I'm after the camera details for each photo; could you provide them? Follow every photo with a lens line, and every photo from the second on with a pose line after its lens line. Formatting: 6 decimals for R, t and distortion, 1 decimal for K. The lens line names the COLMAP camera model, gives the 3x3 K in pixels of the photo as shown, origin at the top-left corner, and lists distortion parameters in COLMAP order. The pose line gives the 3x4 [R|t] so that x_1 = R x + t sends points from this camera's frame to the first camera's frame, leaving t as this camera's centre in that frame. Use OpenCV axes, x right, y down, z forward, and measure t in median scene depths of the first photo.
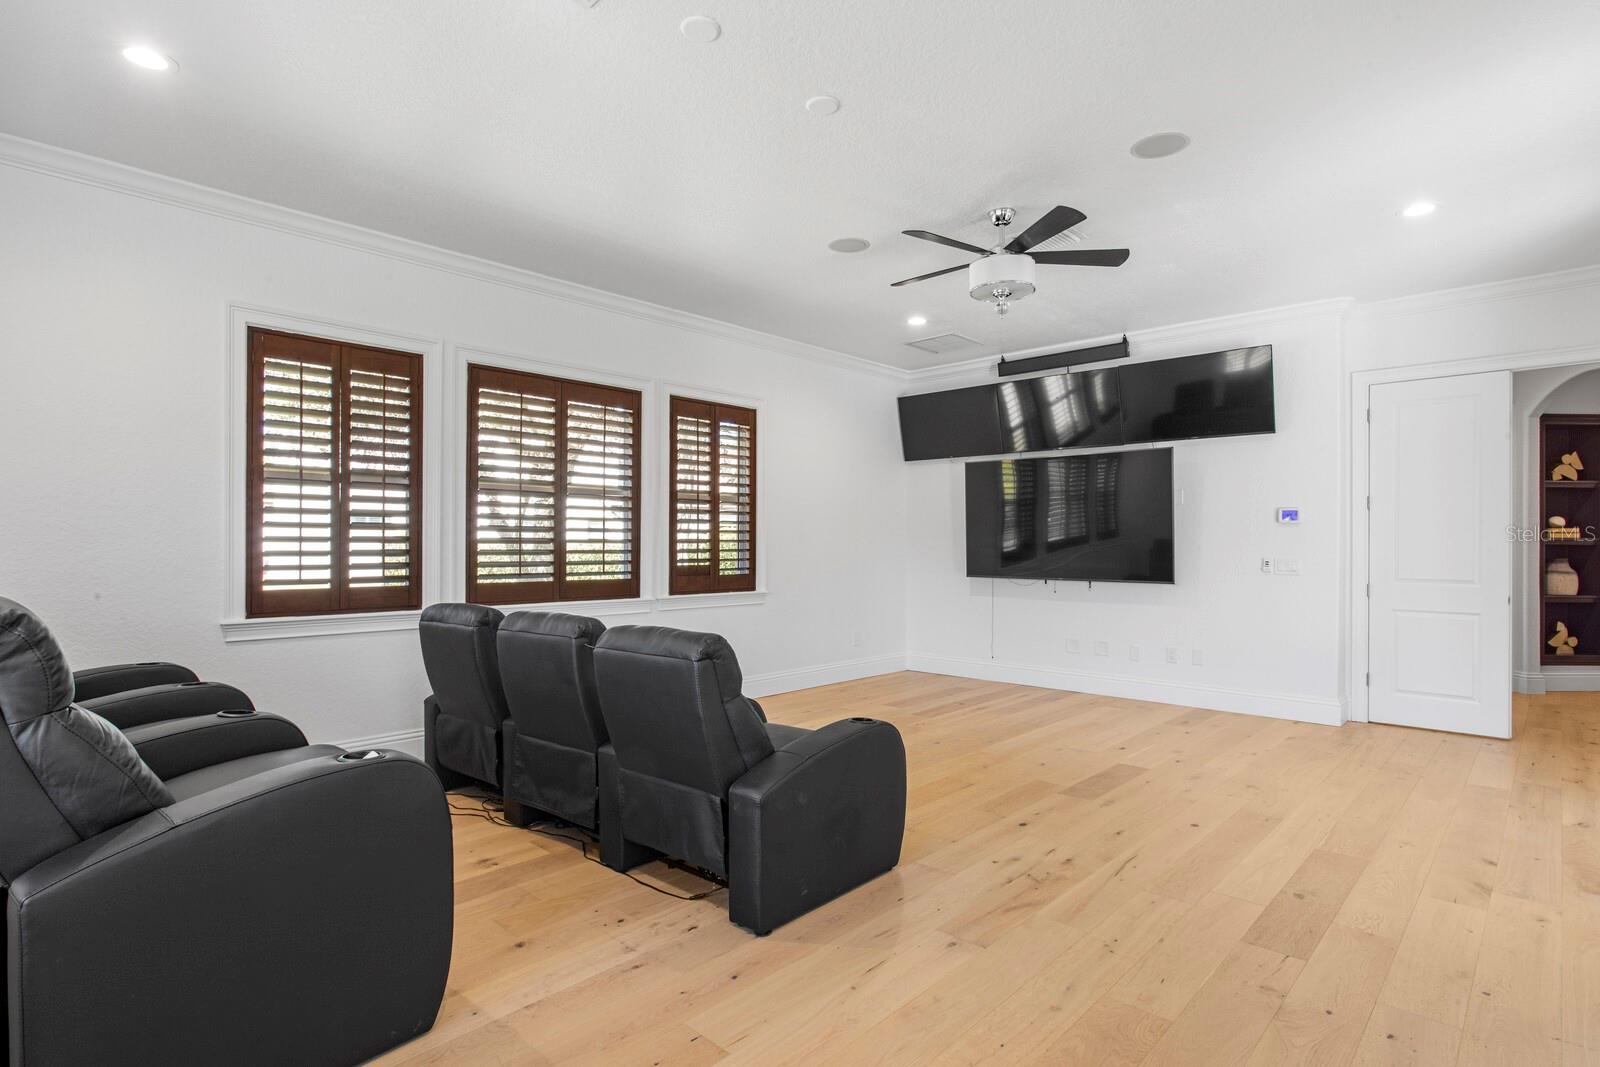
lens RADIAL K [[821.1, 0, 799.6], [0, 821.1, 535.6], [0, 0, 1]] dist [0.001028, 0.003885]
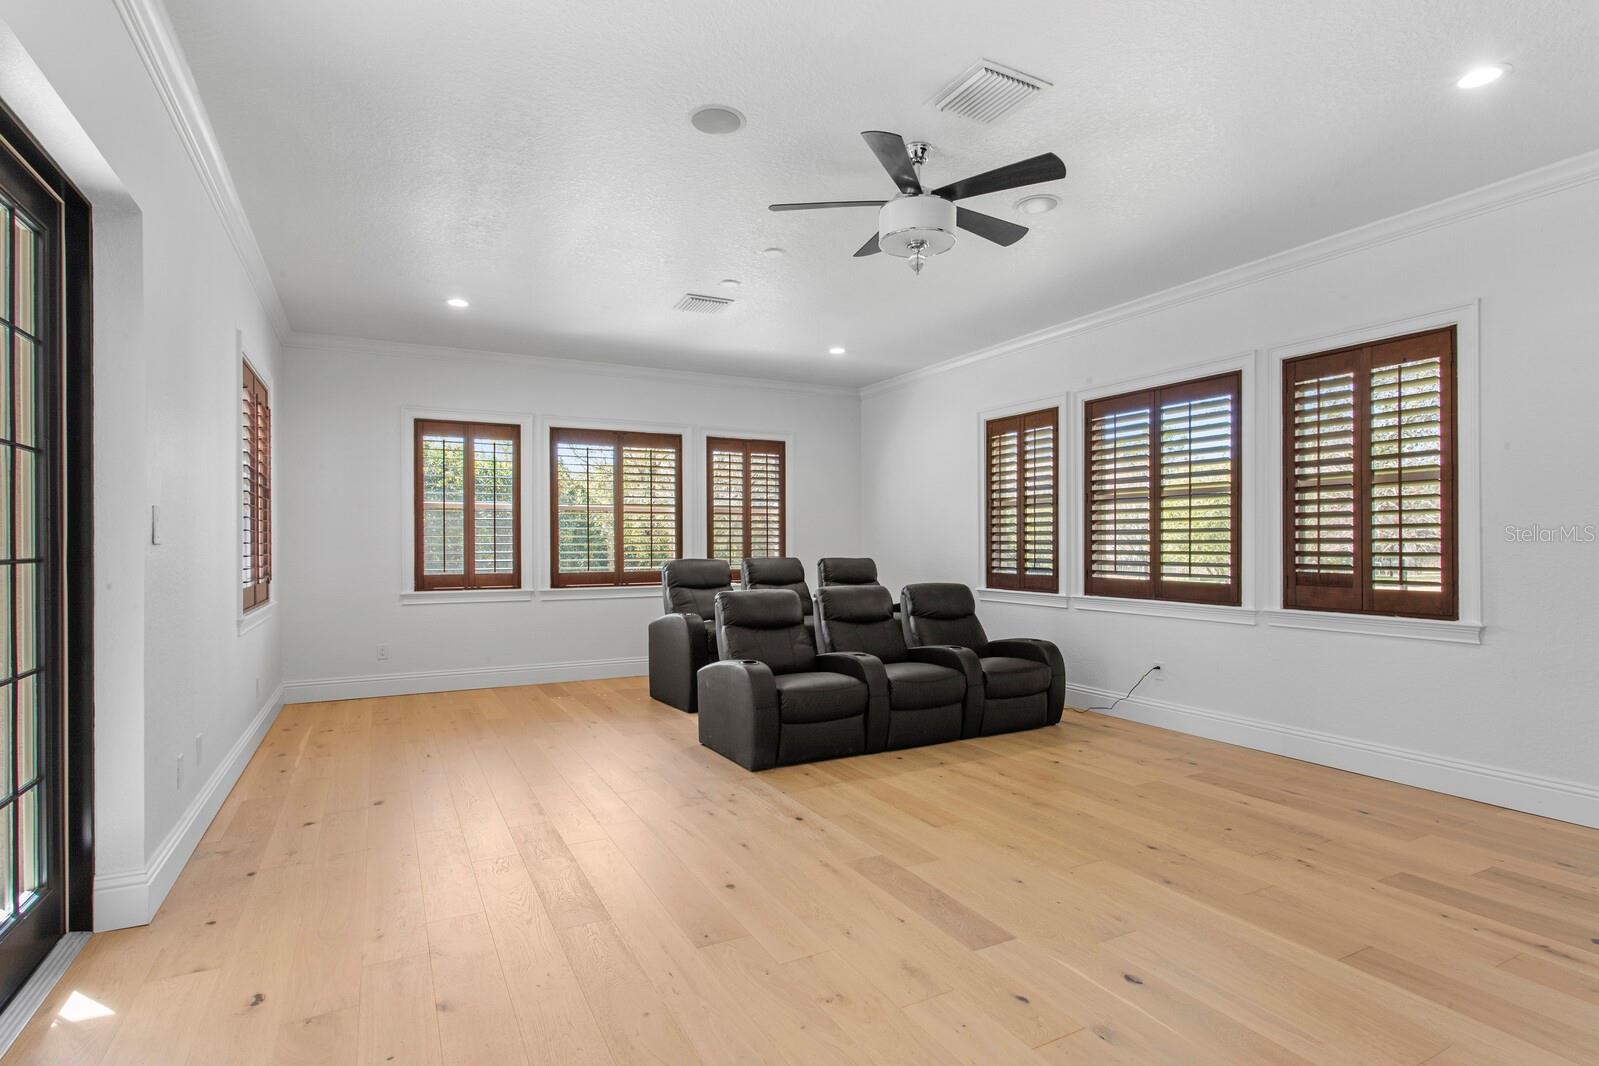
lens RADIAL K [[820.6, 0, 801.0], [0, 820.6, 543.8], [0, 0, 1]] dist [0.001028, 0.003885]
pose [[-0.337133, -0.003088, -0.941452, 0.828058], [0.010976, 0.999914, -0.007210, 0.010974], [0.941393, -0.012764, -0.337070, 0.905459]]
